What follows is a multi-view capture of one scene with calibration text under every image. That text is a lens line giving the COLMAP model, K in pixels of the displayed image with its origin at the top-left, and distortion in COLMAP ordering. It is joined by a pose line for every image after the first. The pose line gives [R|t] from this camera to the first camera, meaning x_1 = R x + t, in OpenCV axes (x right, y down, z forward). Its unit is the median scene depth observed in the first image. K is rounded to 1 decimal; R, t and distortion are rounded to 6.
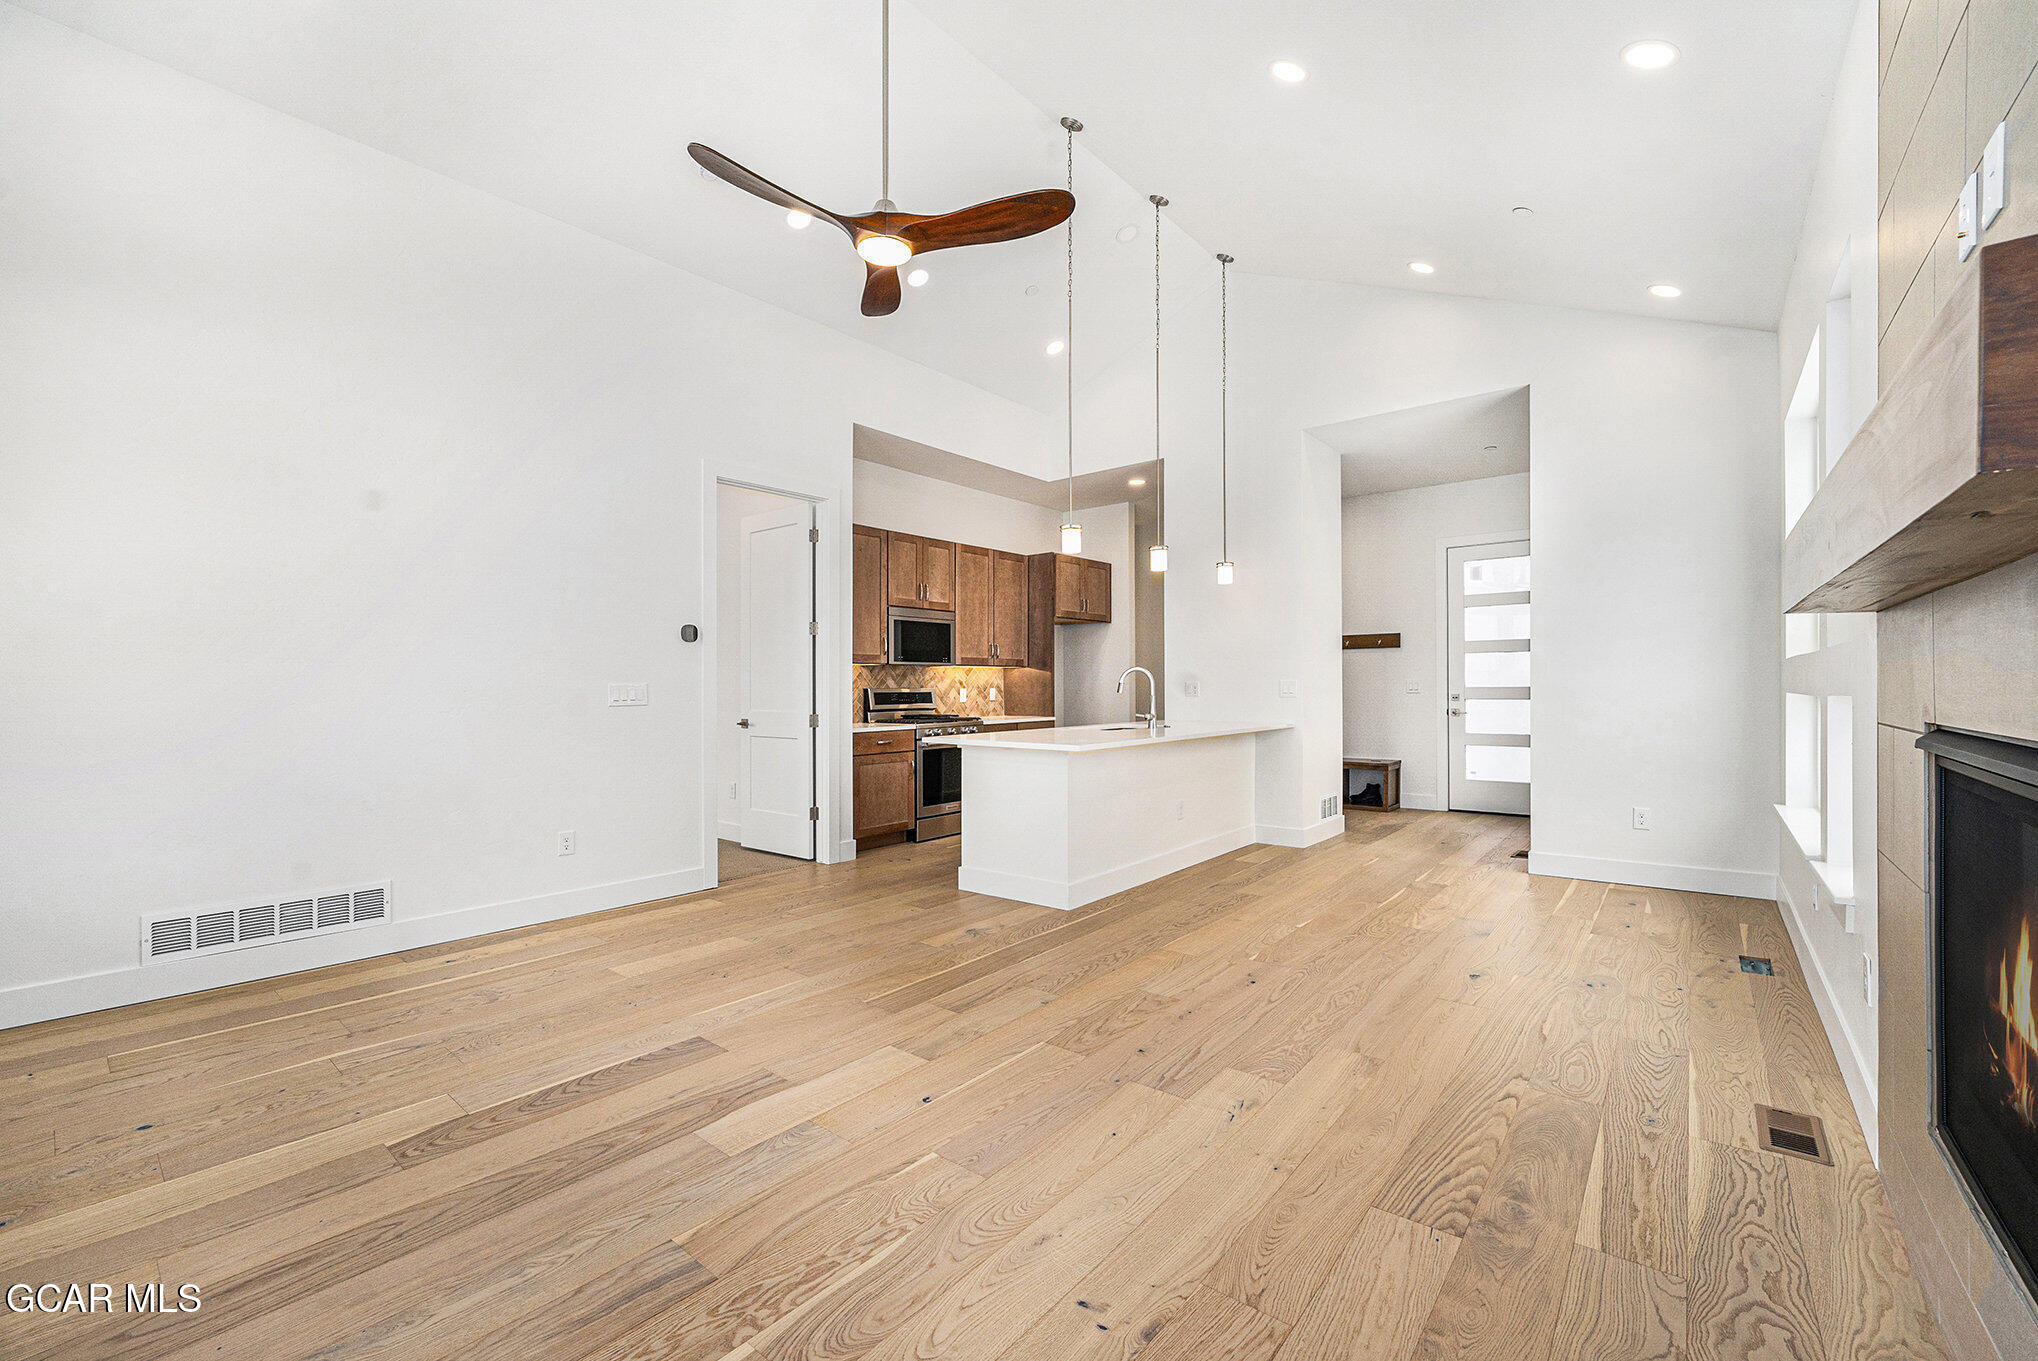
lens RADIAL K [[825.1, 0, 1025.2], [0, 825.1, 692.4], [0, 0, 1]] dist [-0.022365, -0.000417]
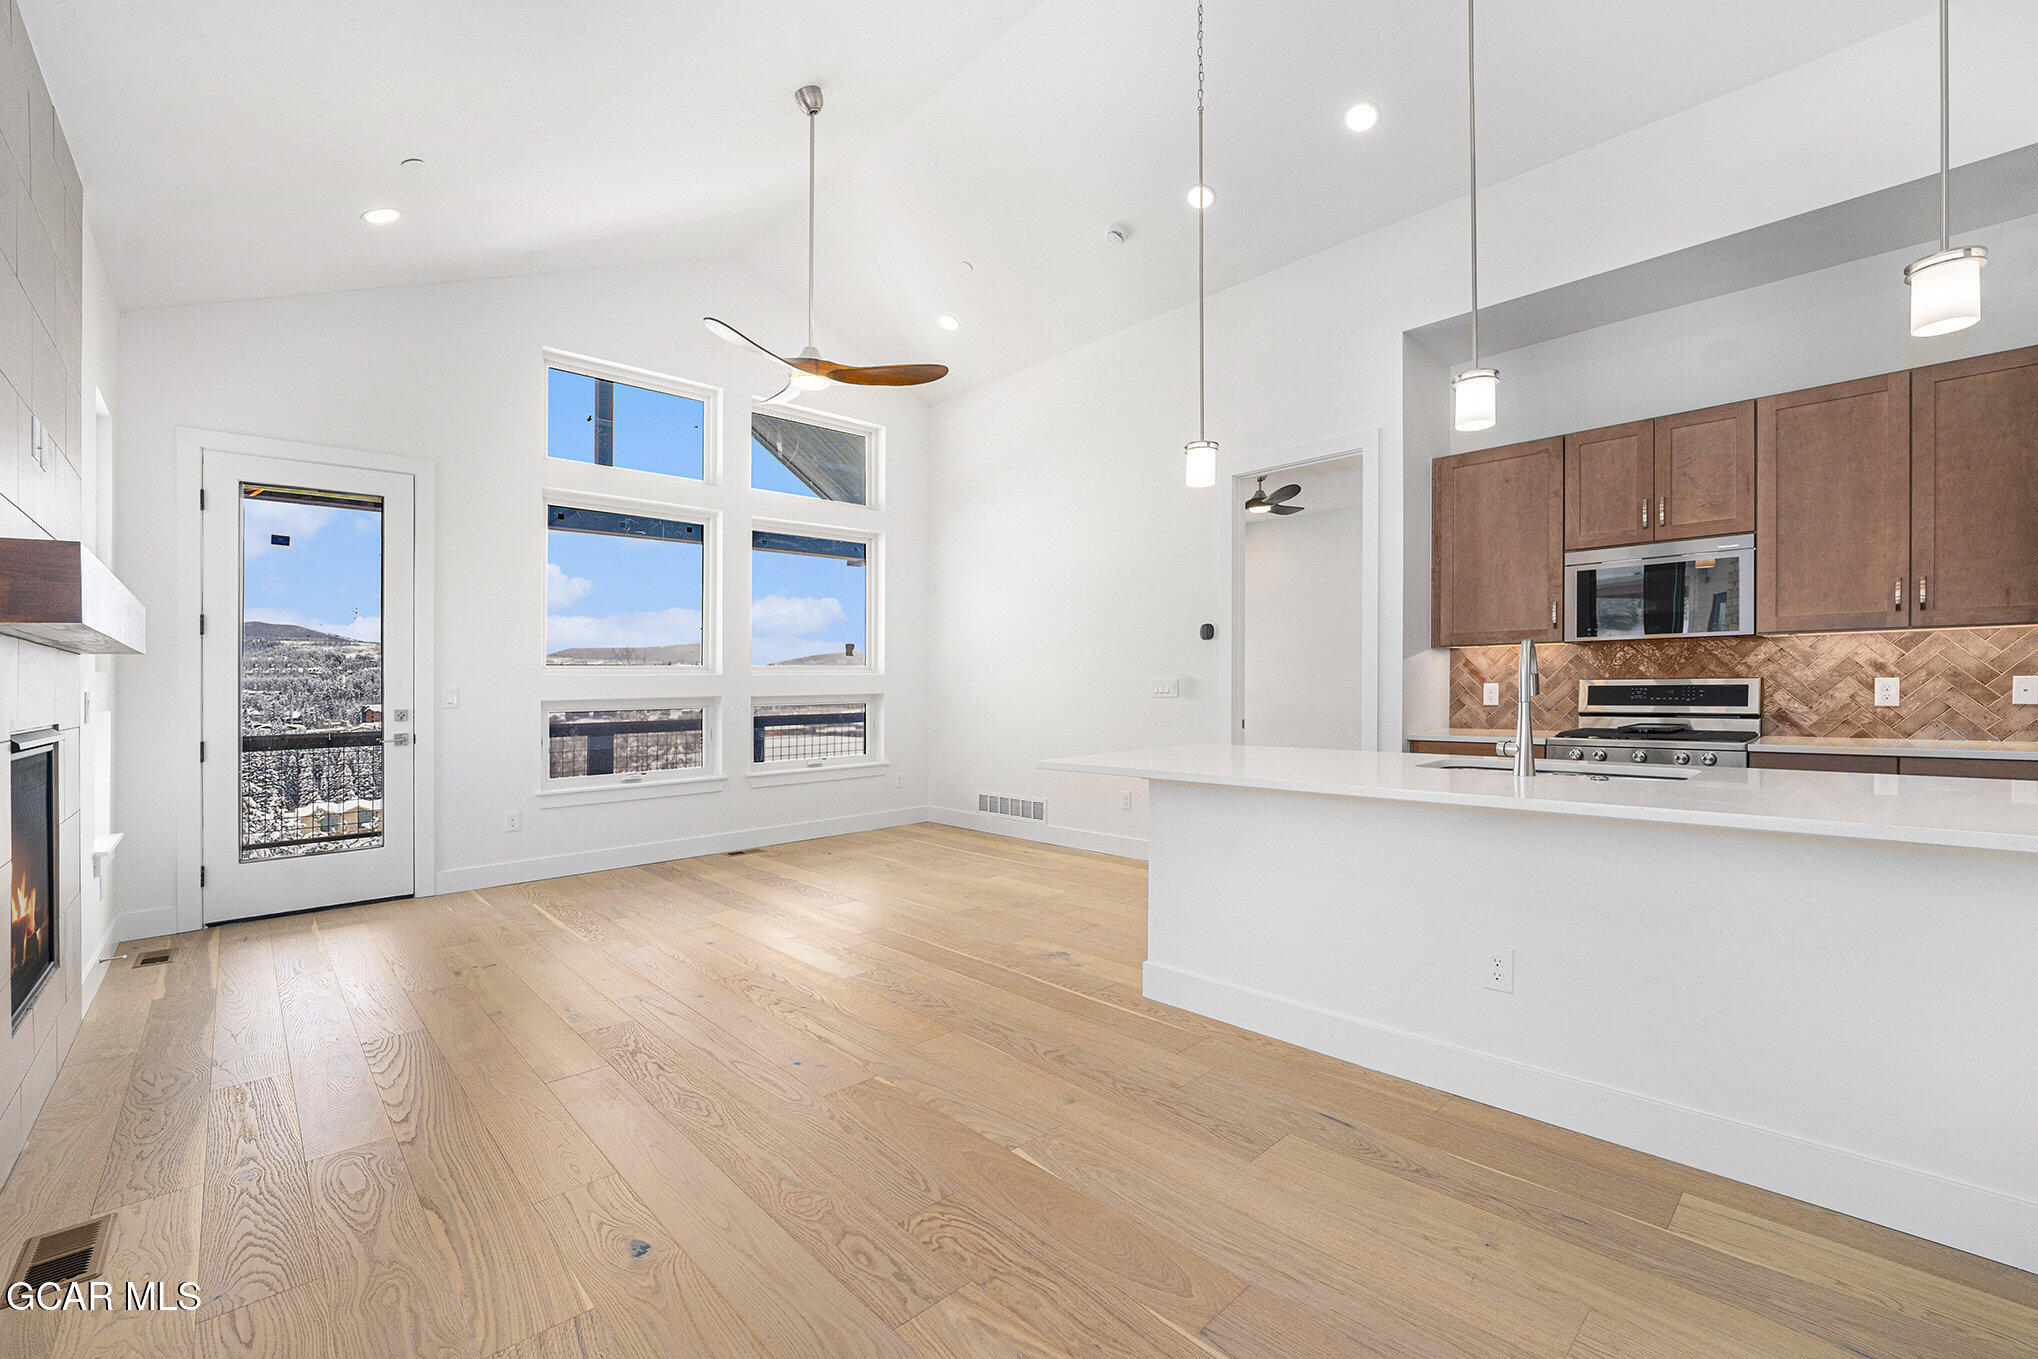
lens RADIAL K [[851.6, 0, 1047.5], [0, 851.6, 683.4], [0, 0, 1]] dist [-0.022833, -0.000012]
pose [[-0.106480, 0.006476, -0.994294, 0.463328], [0.008238, 0.999950, 0.005630, -0.008043], [0.994281, -0.007592, -0.106528, 0.579453]]
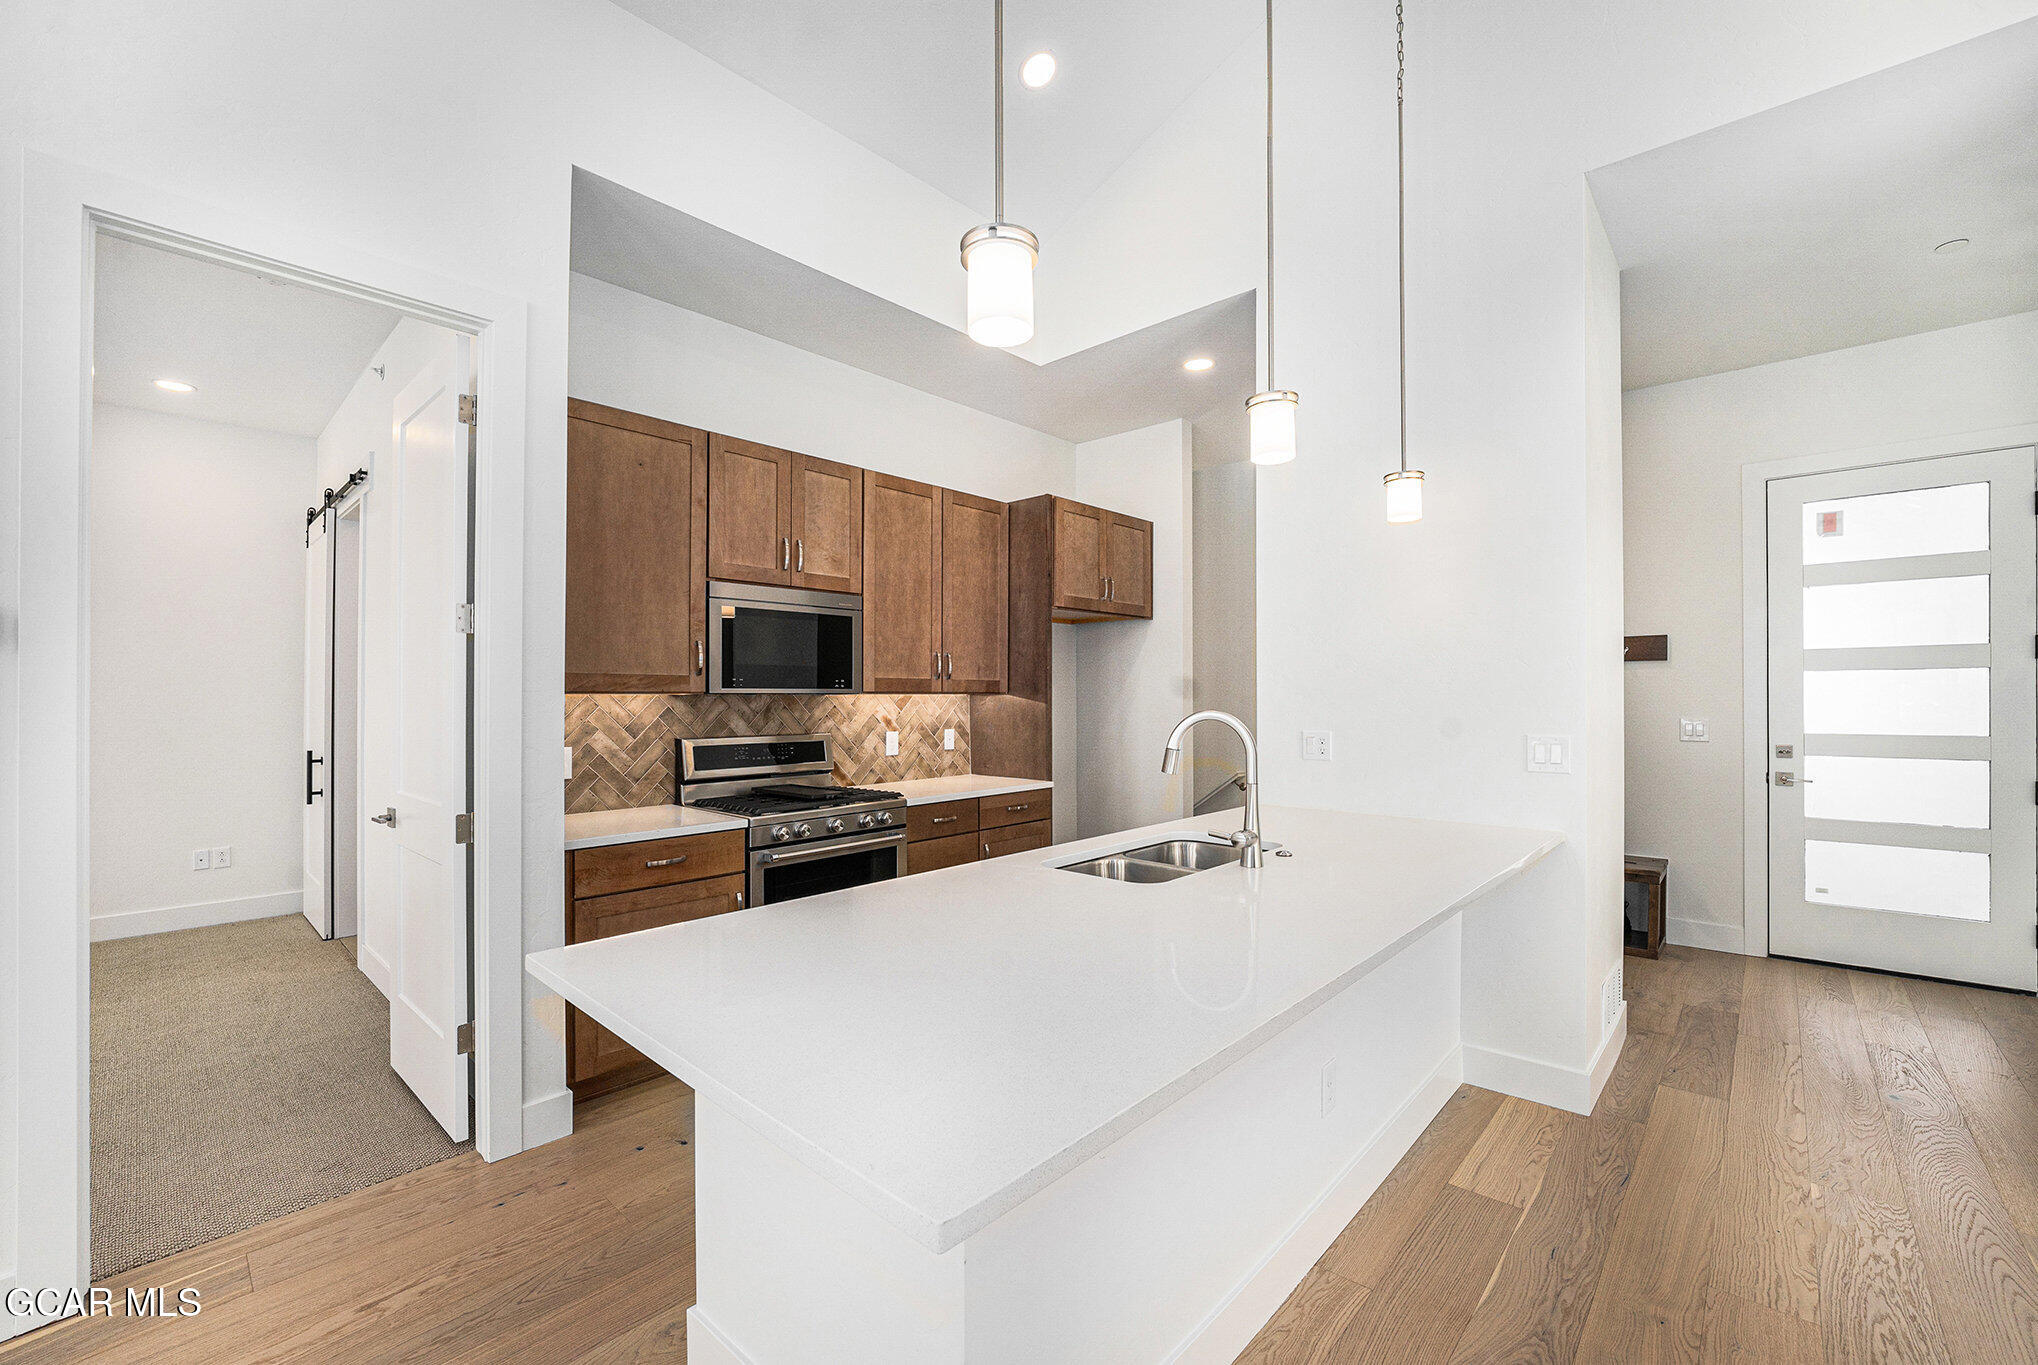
lens RADIAL K [[835.7, 0, 1018.1], [0, 835.7, 706.0], [0, 0, 1]] dist [-0.022897, -0.000044]
pose [[0.998180, 0.002683, -0.060244, 0.048534], [-0.002522, 0.999993, 0.002752, -0.024739], [0.060251, -0.002595, 0.998180, 0.431860]]
